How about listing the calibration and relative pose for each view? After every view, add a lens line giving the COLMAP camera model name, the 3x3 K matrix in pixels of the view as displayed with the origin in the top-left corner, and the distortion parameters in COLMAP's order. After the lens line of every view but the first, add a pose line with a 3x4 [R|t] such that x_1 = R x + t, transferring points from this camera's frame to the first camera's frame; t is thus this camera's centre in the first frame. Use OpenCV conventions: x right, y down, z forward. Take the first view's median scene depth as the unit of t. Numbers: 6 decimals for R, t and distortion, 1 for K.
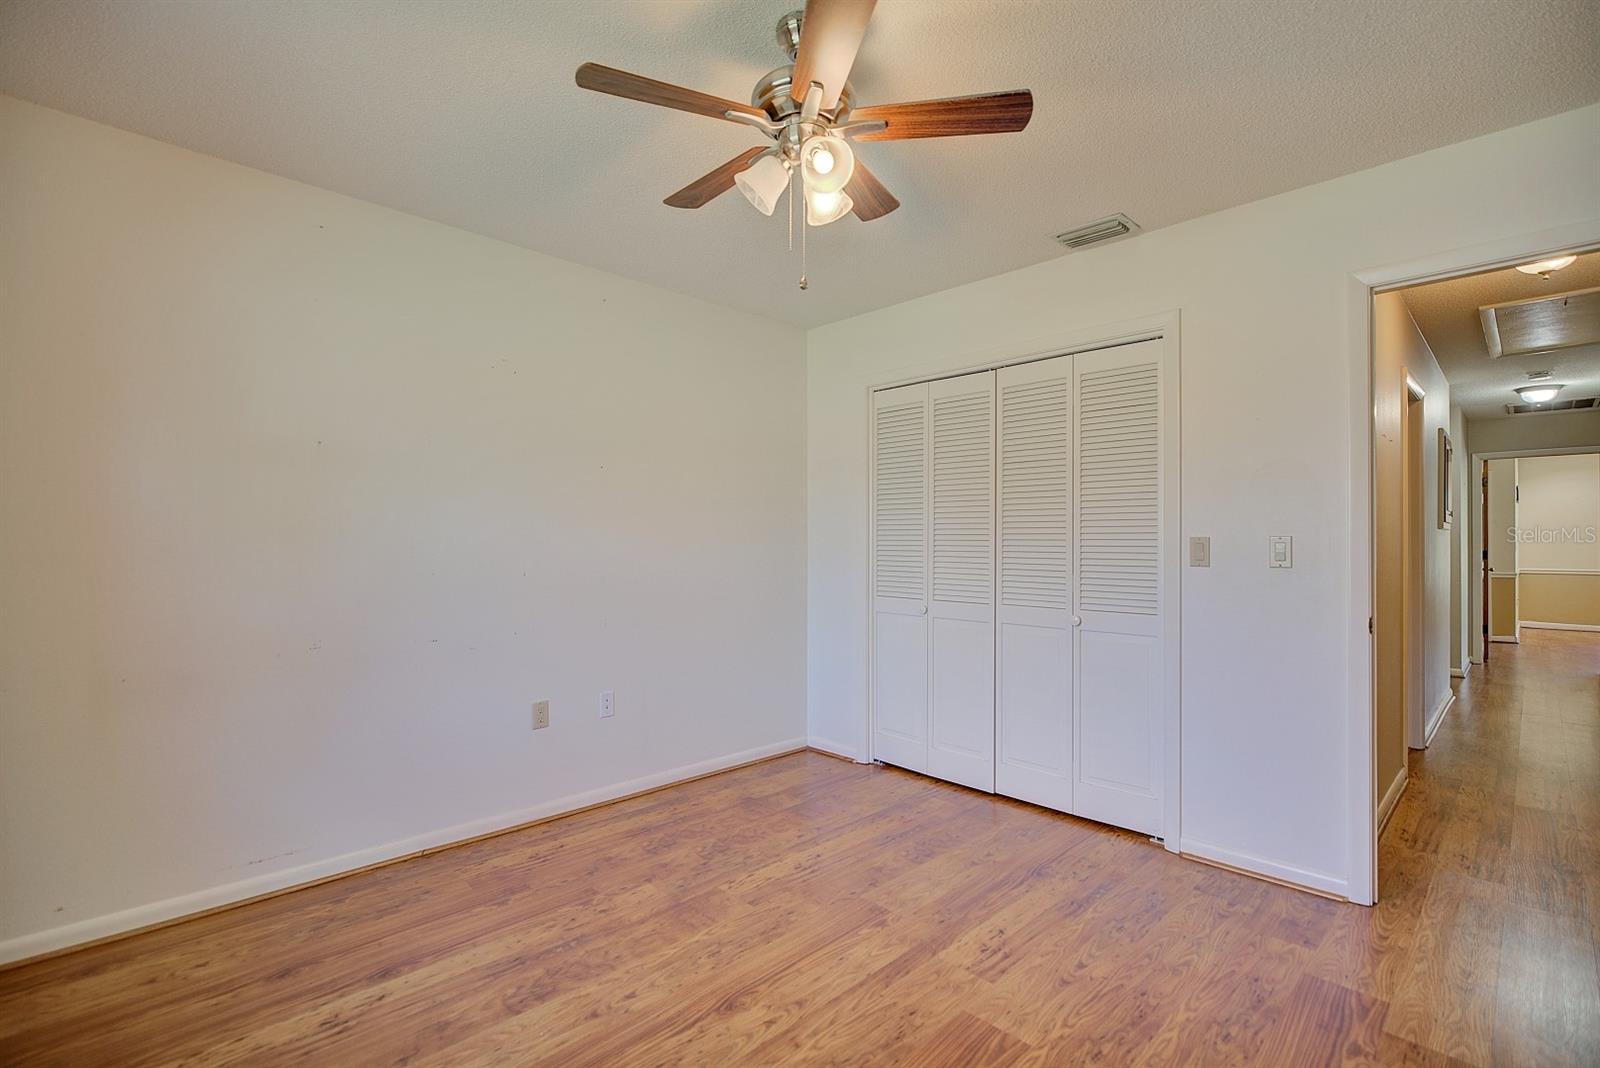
lens RADIAL K [[732.1, 0, 802.9], [0, 732.1, 536.4], [0, 0, 1]] dist [-0.001463, 0.000051]
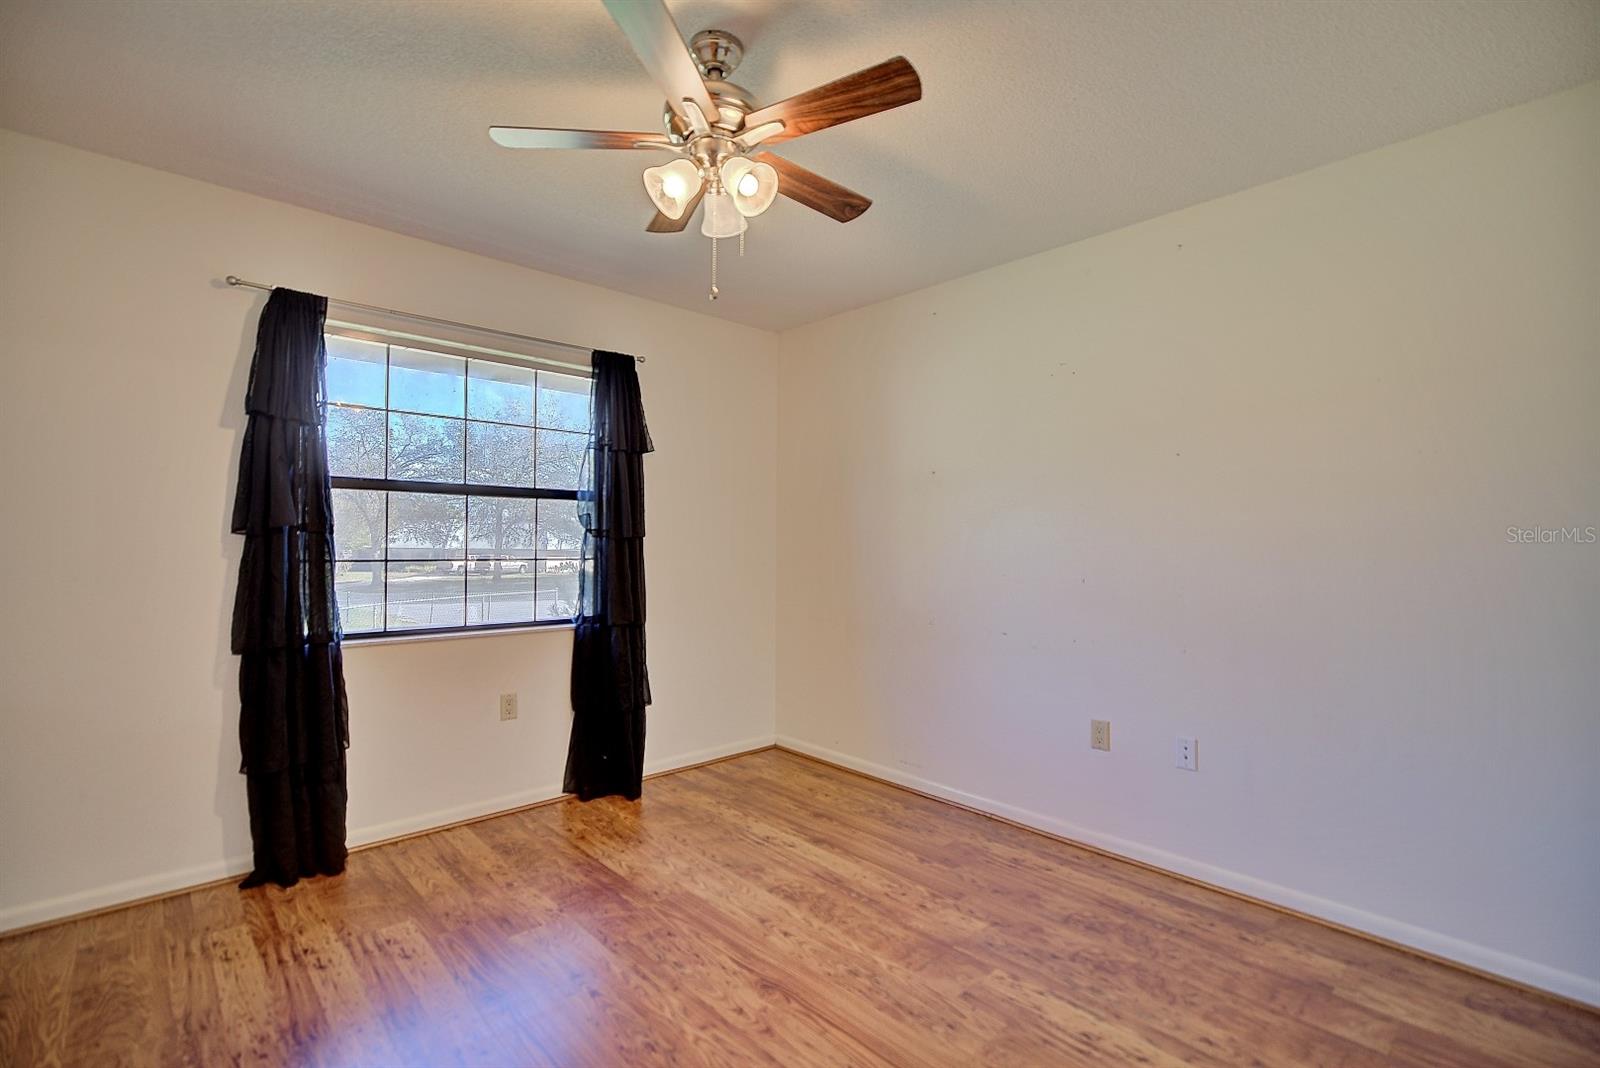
lens RADIAL K [[732.1, 0, 798.6], [0, 732.1, 533.9], [0, 0, 1]] dist [-0.001463, 0.000051]
pose [[-0.031509, -0.013528, -0.999412, 0.697810], [-0.001905, 0.999907, -0.013475, 0.004591], [0.999502, 0.001480, -0.031532, 0.783987]]
